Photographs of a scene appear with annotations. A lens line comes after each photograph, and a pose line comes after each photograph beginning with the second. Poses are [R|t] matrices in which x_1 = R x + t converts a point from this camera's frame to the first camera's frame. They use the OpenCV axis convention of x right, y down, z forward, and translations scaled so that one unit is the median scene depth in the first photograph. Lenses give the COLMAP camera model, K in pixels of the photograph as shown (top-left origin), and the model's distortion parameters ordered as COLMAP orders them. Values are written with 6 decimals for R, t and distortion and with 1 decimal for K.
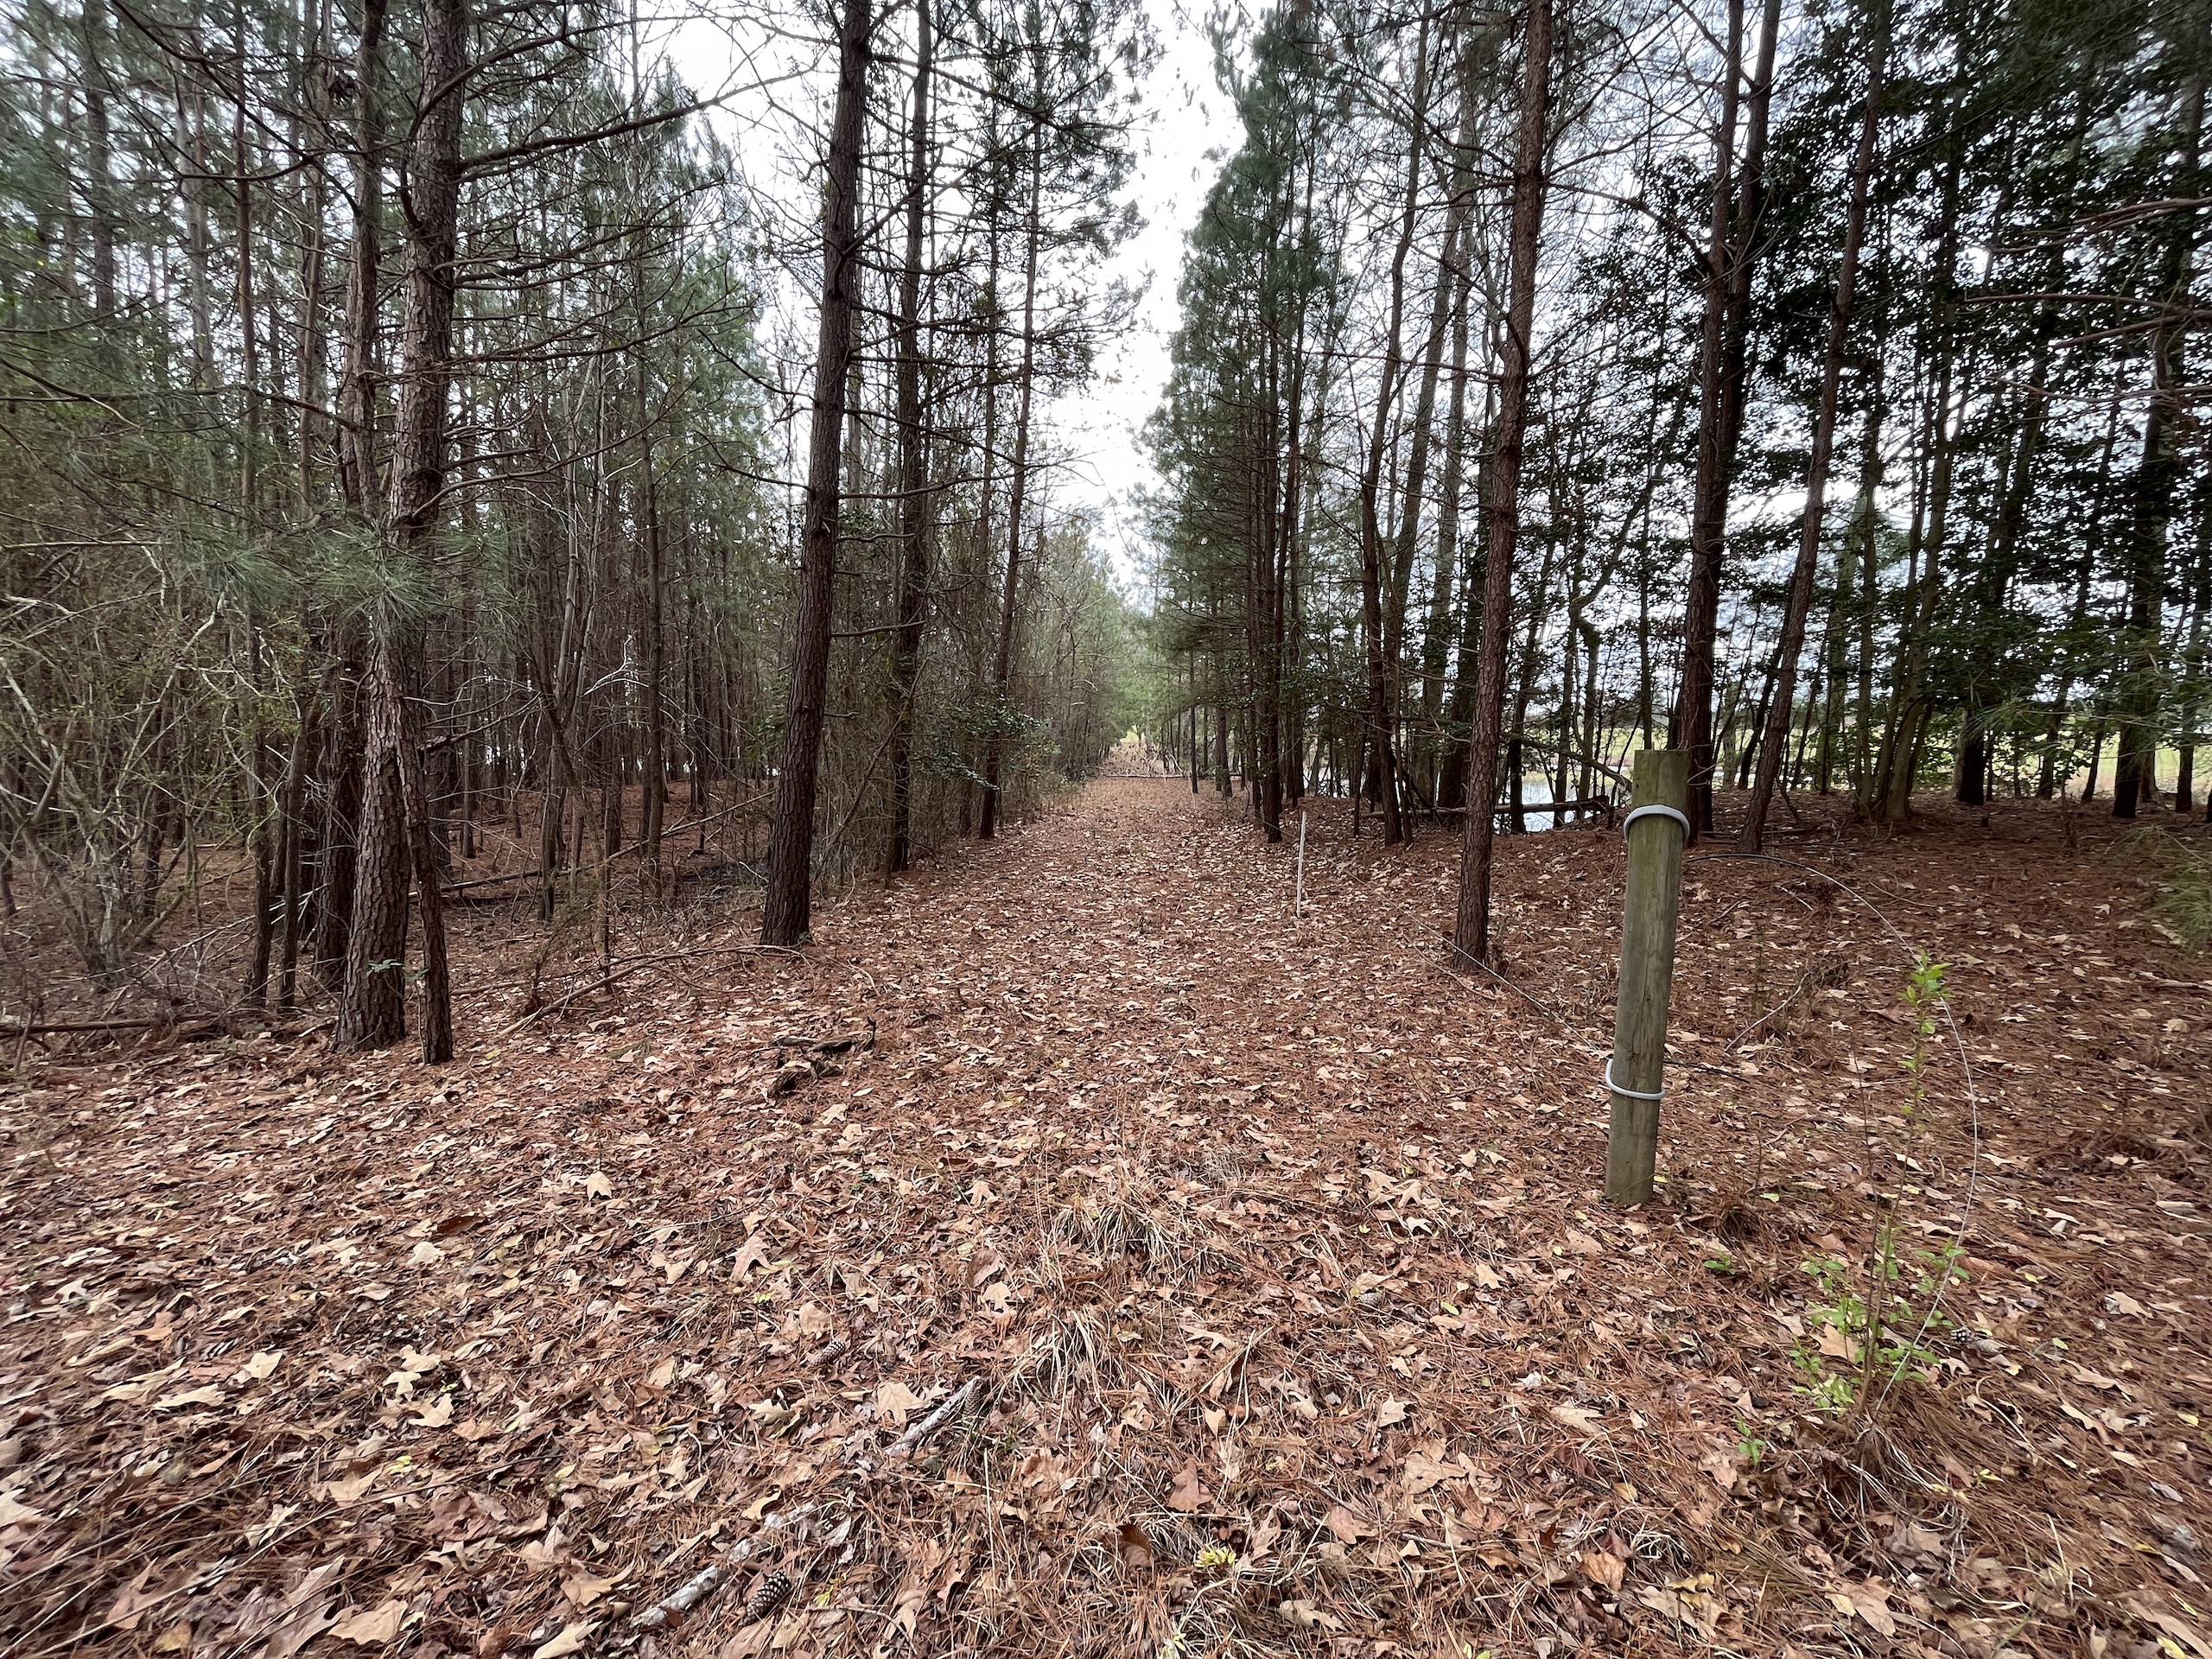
lens RADIAL K [[886.5, 0, 1111.5], [0, 886.5, 823.8], [0, 0, 1]] dist [-0.002345, -0.000709]
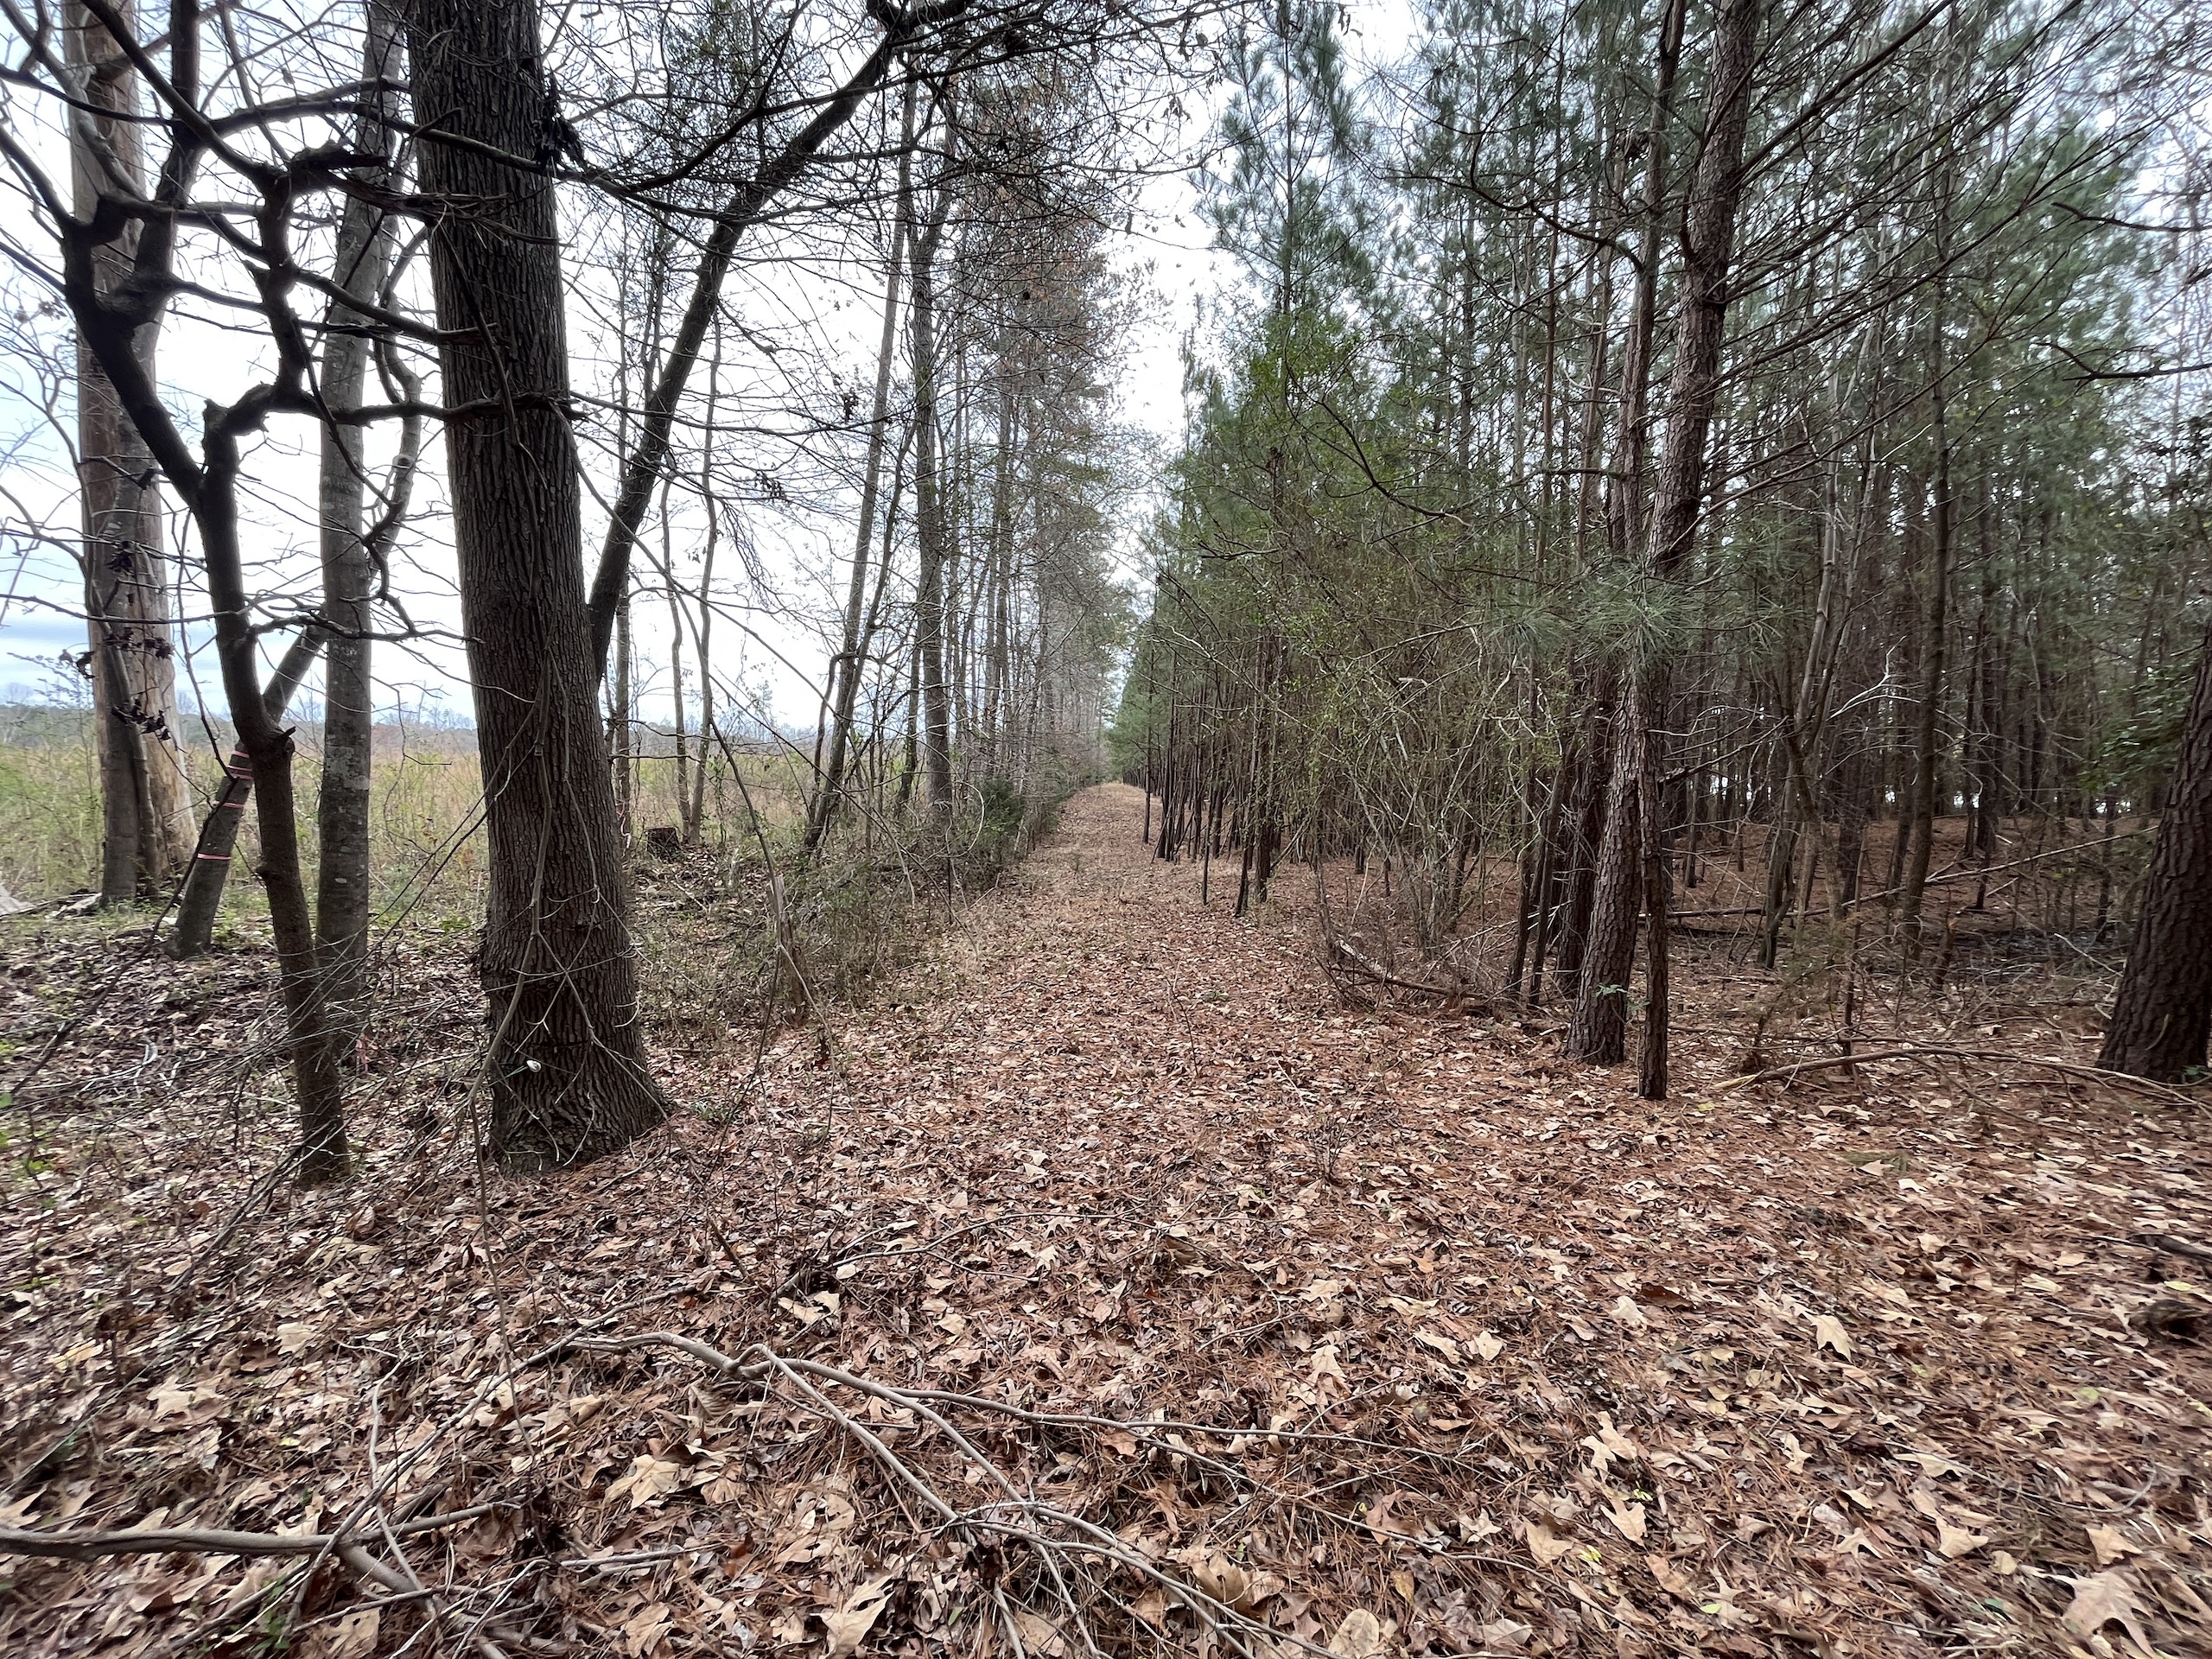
lens RADIAL K [[886.5, 0, 1111.5], [0, 886.5, 823.8], [0, 0, 1]] dist [-0.002345, -0.000709]
pose [[0.354613, 0.036336, -0.934307, -0.069645], [-0.068173, 0.997590, 0.012922, -0.007591], [0.932525, 0.059112, 0.356235, 0.075393]]
